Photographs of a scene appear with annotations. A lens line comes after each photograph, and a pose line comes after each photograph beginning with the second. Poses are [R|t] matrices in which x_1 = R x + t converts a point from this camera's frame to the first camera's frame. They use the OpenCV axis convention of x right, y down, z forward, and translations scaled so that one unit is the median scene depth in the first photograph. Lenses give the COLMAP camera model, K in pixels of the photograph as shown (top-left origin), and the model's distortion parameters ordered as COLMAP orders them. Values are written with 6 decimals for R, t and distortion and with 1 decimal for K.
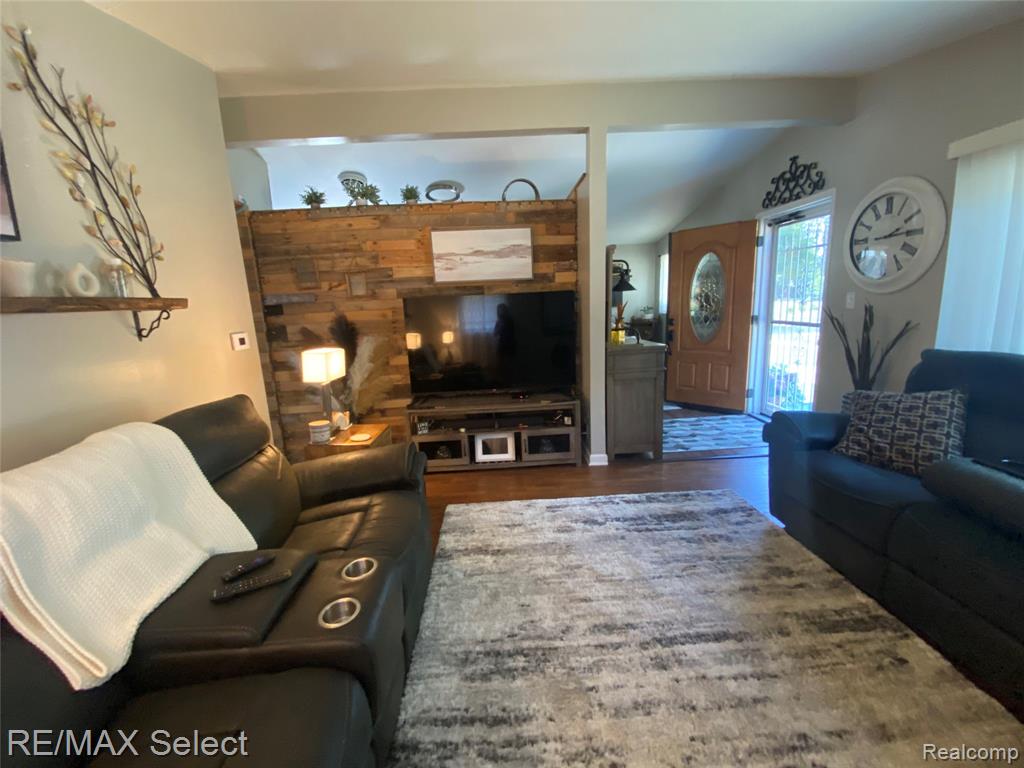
lens RADIAL K [[416.2, 0, 522.0], [0, 416.2, 379.2], [0, 0, 1]] dist [0.012159, -0.015807]
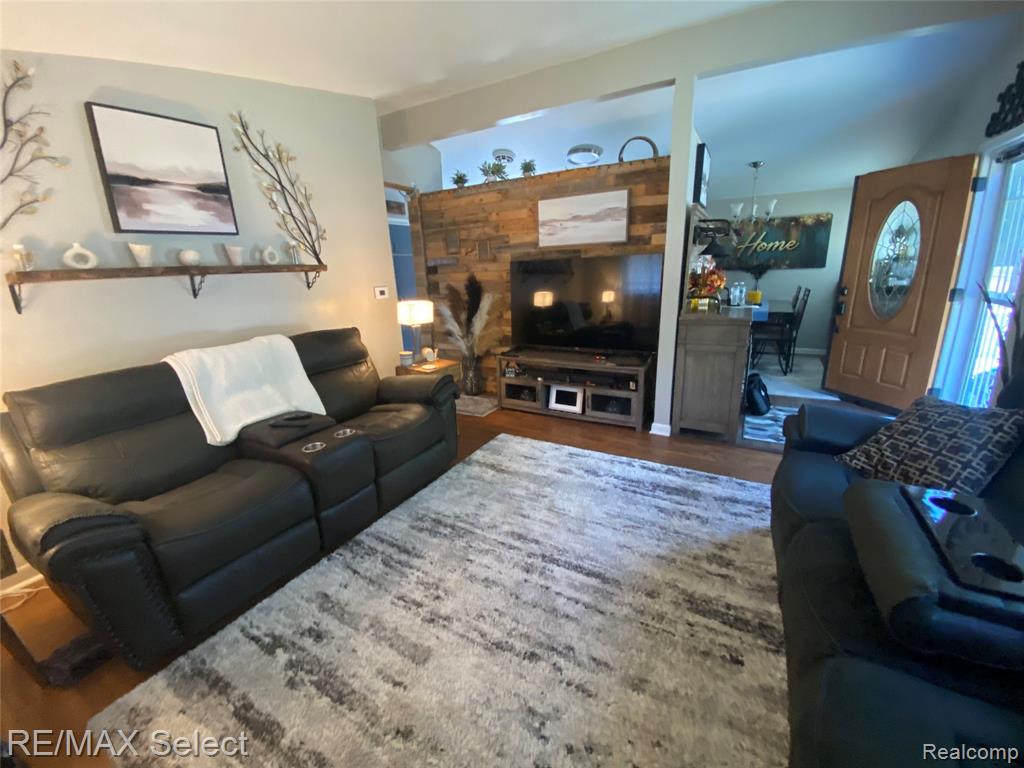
lens RADIAL K [[416.2, 0, 514.6], [0, 416.2, 383.5], [0, 0, 1]] dist [0.012159, -0.015807]
pose [[0.848919, 0.155259, -0.505204, 0.383157], [-0.099276, 0.985707, 0.136108, -0.015762], [0.519115, -0.065390, 0.852199, -0.025531]]
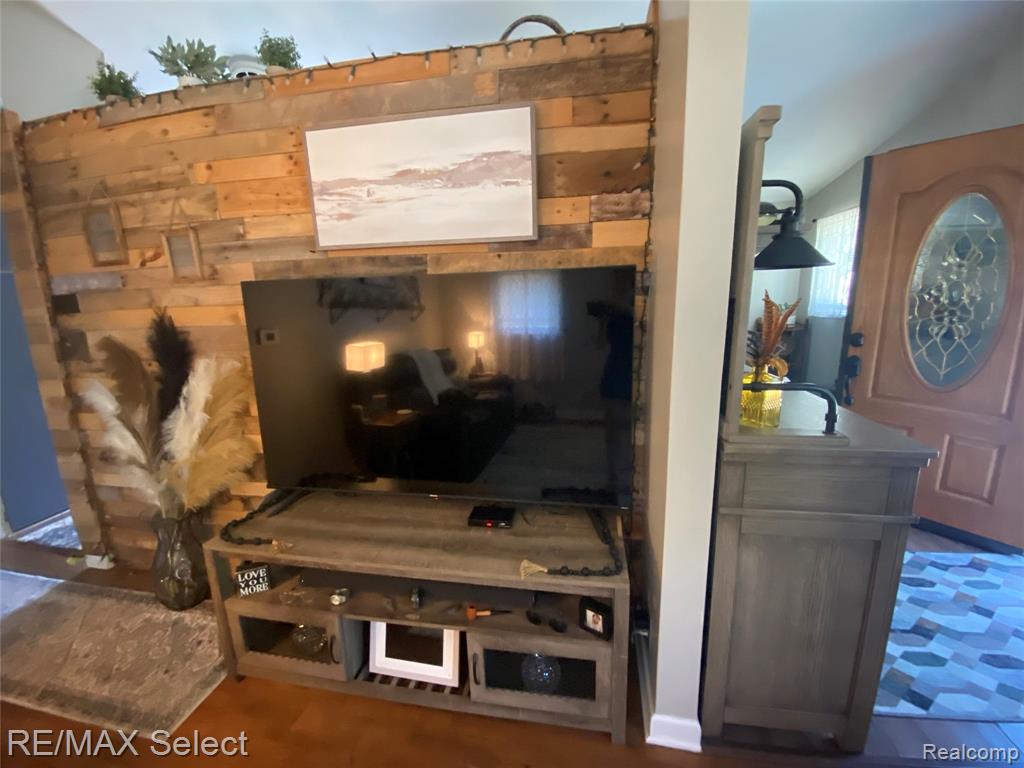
lens RADIAL K [[416.2, 0, 515.7], [0, 416.2, 378.3], [0, 0, 1]] dist [0.012159, -0.015807]
pose [[0.976234, 0.057518, -0.208948, 0.107890], [-0.052523, 0.998187, 0.029382, -0.121931], [0.210259, -0.017710, 0.977485, 0.629649]]
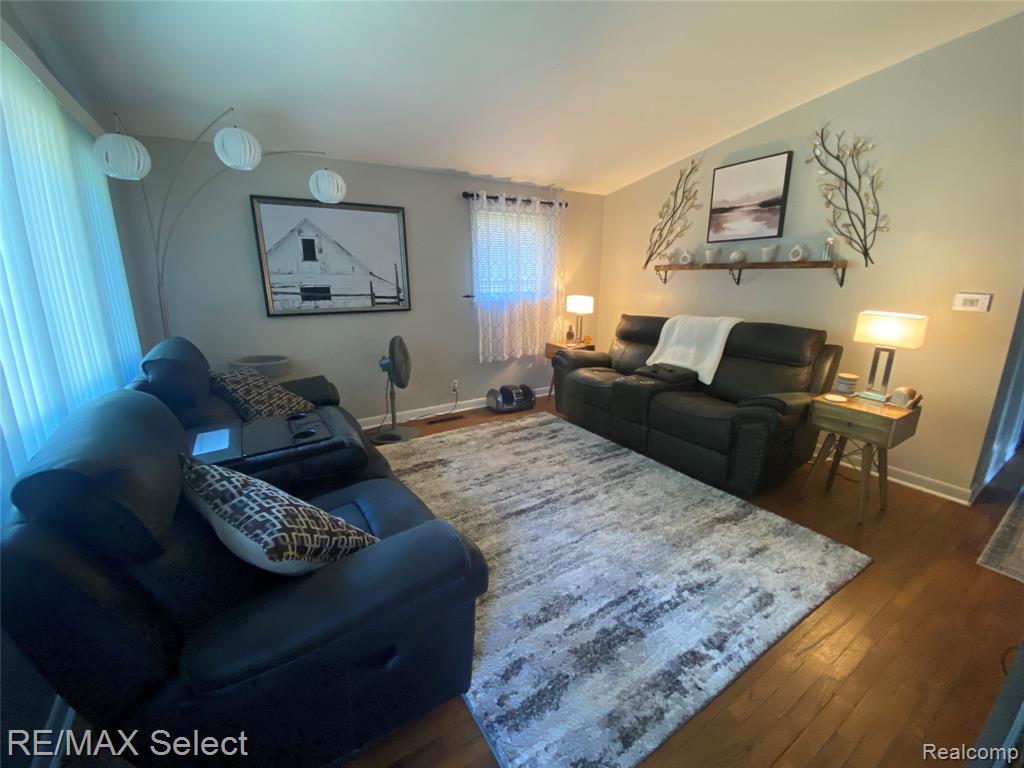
lens RADIAL K [[416.2, 0, 509.6], [0, 416.2, 388.9], [0, 0, 1]] dist [0.012159, -0.015807]
pose [[-0.876215, 0.176942, -0.448262, 0.534304], [-0.044249, 0.896689, 0.440444, -0.208981], [0.479884, 0.405758, -0.777863, 0.950648]]
